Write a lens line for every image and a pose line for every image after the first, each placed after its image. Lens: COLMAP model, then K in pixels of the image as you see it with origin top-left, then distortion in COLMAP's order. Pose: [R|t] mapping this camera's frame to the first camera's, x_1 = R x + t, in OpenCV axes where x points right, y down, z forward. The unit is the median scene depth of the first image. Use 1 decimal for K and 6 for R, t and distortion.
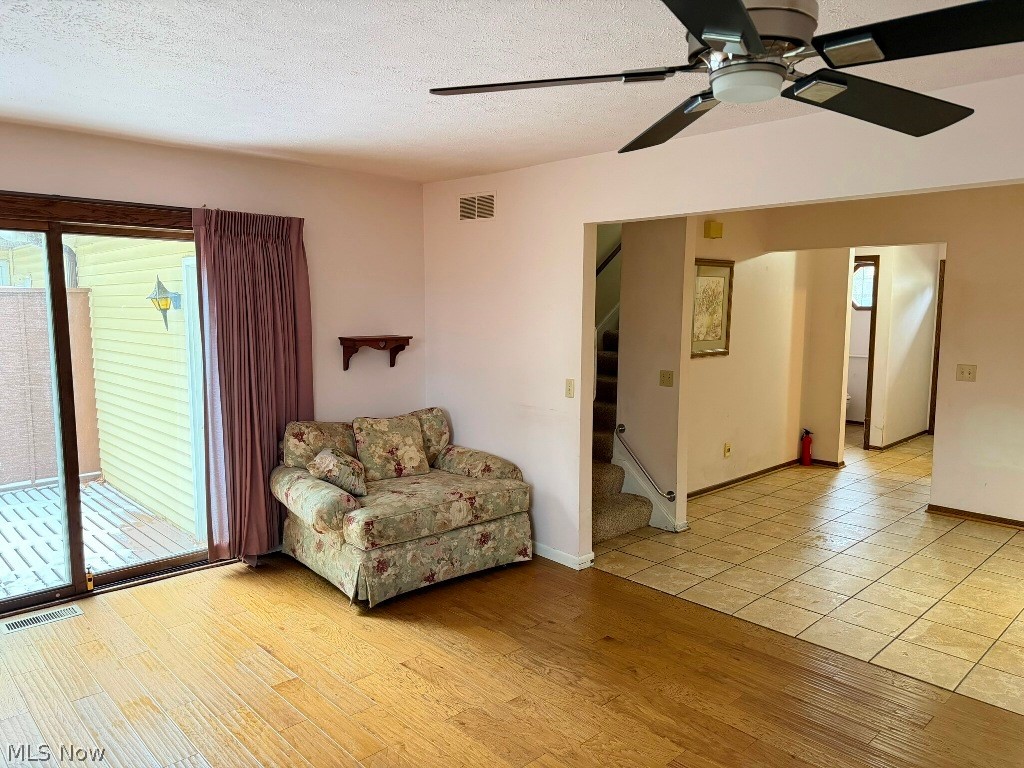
lens RADIAL K [[721.2, 0, 509.5], [0, 721.2, 386.6], [0, 0, 1]] dist [0.042596, -0.057349]
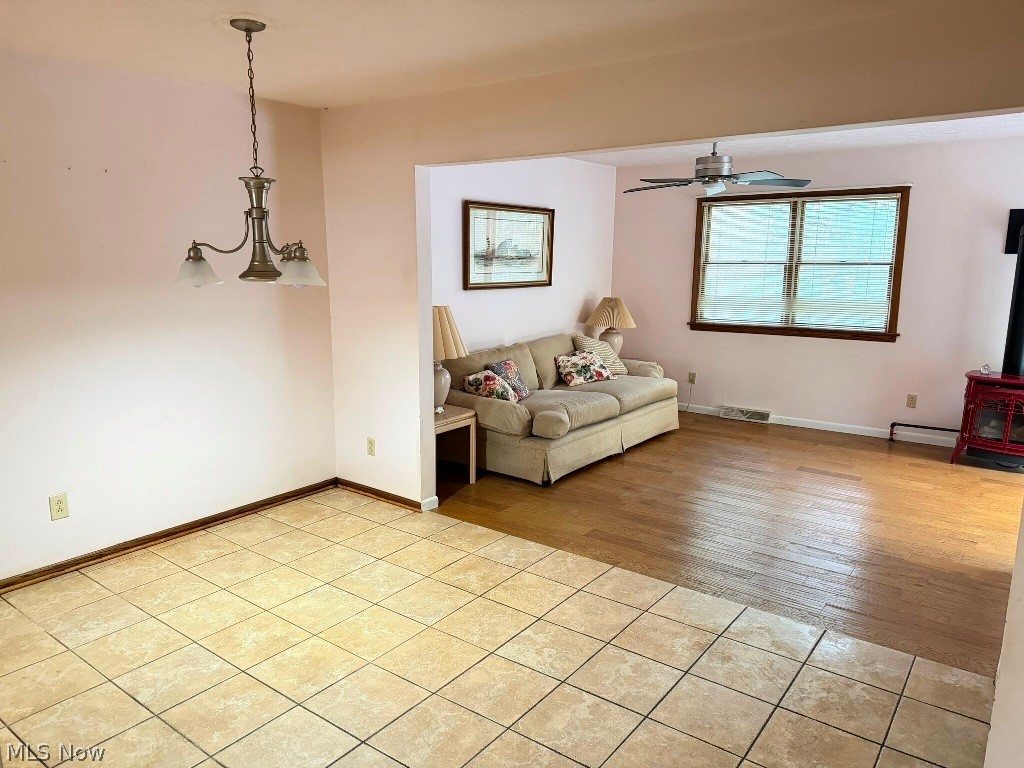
lens RADIAL K [[721.2, 0, 509.7], [0, 721.2, 386.6], [0, 0, 1]] dist [0.042596, -0.057349]
pose [[-0.986225, 0.025840, -0.163379, 0.677876], [-0.022657, 0.957310, 0.288175, -0.173727], [0.163851, 0.287907, -0.943537, 1.592581]]
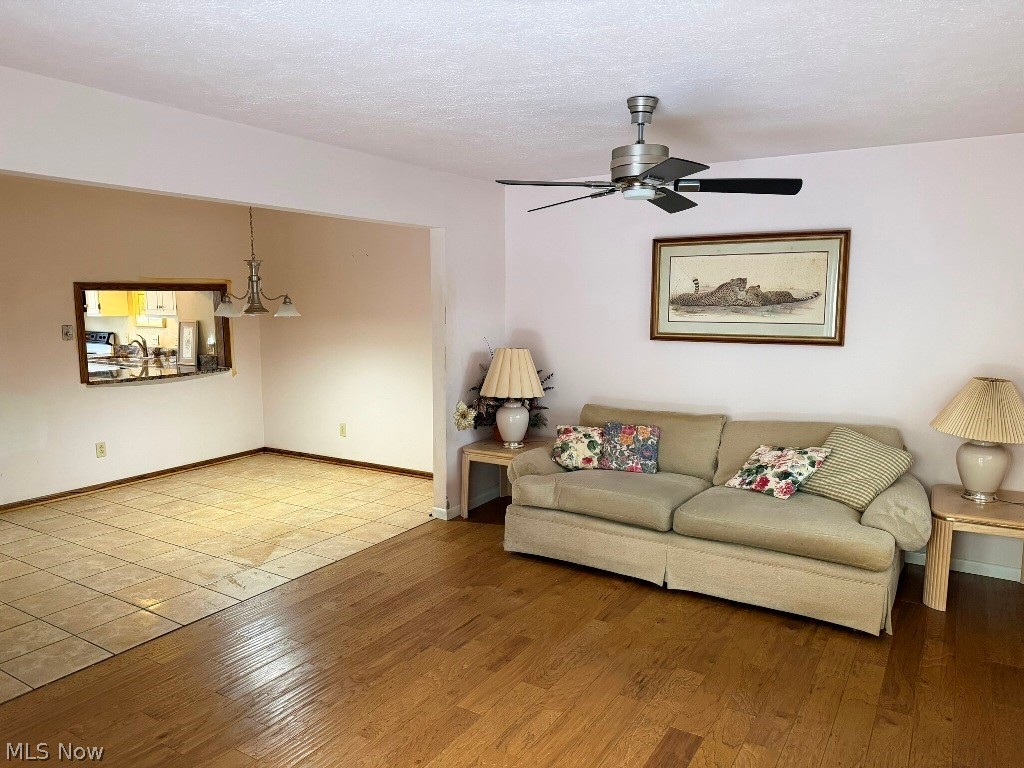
lens RADIAL K [[721.2, 0, 503.7], [0, 721.2, 386.2], [0, 0, 1]] dist [0.042596, -0.057349]
pose [[-0.240986, -0.122658, 0.962746, -0.621864], [0.112281, 0.981797, 0.153190, -0.083420], [-0.964012, 0.145015, -0.222828, 0.712603]]
